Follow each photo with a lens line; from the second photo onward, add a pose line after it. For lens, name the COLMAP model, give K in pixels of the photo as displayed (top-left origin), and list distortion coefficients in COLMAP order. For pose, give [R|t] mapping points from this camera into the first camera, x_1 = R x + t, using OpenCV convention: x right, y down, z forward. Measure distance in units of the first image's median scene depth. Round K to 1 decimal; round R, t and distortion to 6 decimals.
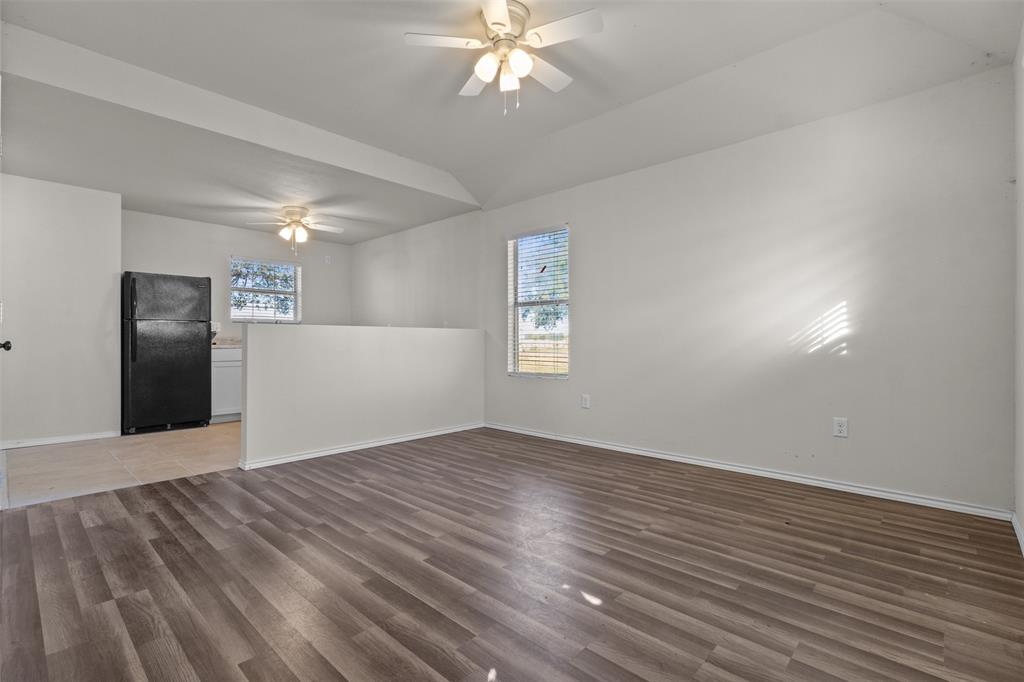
lens RADIAL K [[471.8, 0, 508.9], [0, 471.8, 339.1], [0, 0, 1]] dist [0.001415, -0.000060]
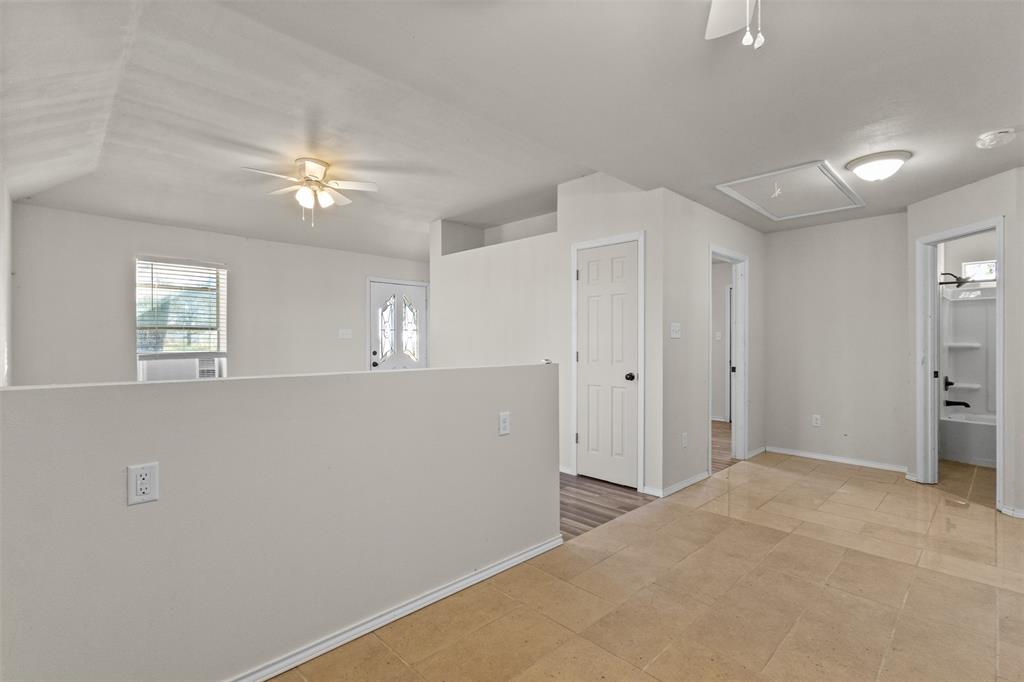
lens RADIAL K [[471.8, 0, 510.8], [0, 471.8, 342.7], [0, 0, 1]] dist [0.001415, -0.000060]
pose [[-0.999066, -0.003645, 0.043051, -0.816205], [-0.003622, 0.999993, 0.000616, -0.105042], [-0.043053, 0.000459, -0.999073, 2.798601]]
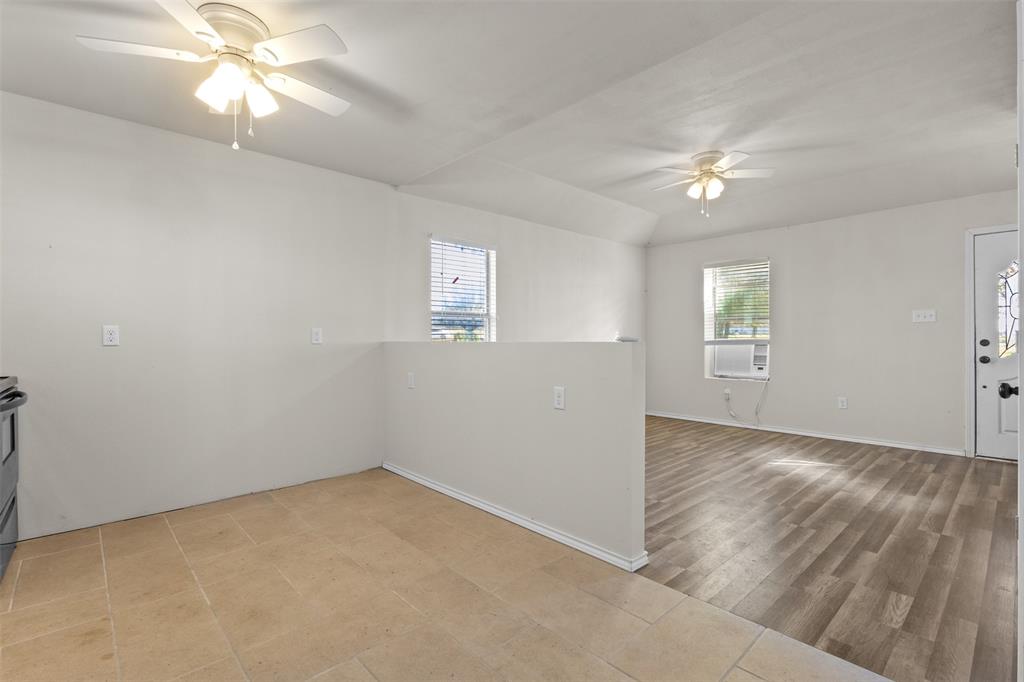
lens RADIAL K [[471.8, 0, 508.0], [0, 471.8, 341.9], [0, 0, 1]] dist [0.001415, -0.000060]
pose [[0.075283, -0.005539, 0.997147, -1.876923], [0.002884, 0.999982, 0.005337, -0.056248], [-0.997158, 0.002474, 0.075298, 1.741762]]
